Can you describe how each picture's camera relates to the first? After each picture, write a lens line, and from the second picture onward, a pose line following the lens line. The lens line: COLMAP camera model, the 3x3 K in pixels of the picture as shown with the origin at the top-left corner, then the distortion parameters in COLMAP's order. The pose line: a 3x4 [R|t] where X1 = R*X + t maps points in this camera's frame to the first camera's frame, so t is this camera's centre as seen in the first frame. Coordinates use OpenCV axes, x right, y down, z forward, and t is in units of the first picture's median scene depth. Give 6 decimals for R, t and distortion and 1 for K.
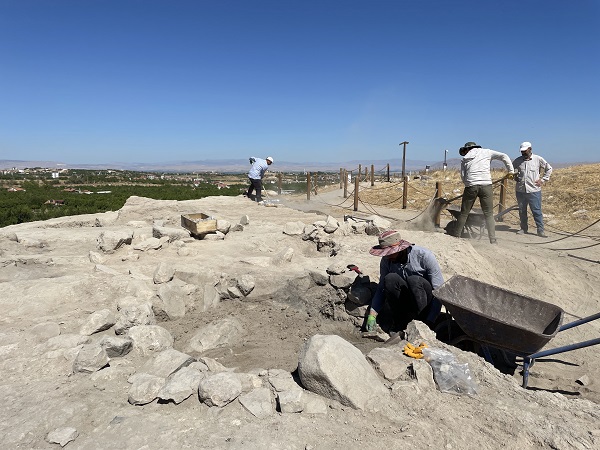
lens RADIAL K [[447.7, 0, 299.9], [0, 447.7, 225.4], [0, 0, 1]] dist [0.007630, 0.001254]
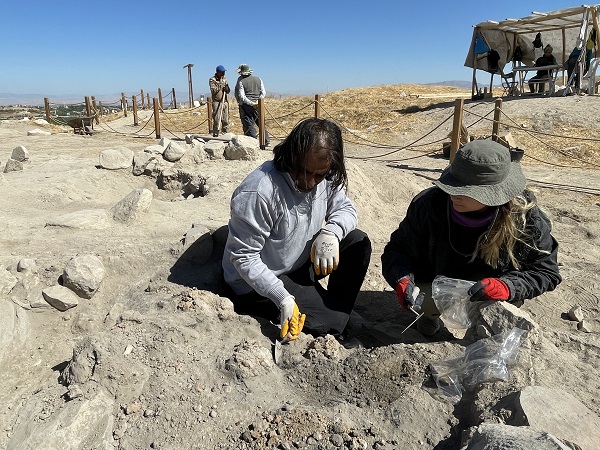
lens RADIAL K [[414.8, 0, 299.7], [0, 414.8, 224.1], [0, 0, 1]] dist [-0.000793, -0.000249]
pose [[0.874001, -0.150537, 0.462019, -0.076235], [0.072440, 0.980543, 0.182449, 0.008830], [-0.480495, -0.125992, 0.867900, 0.333711]]
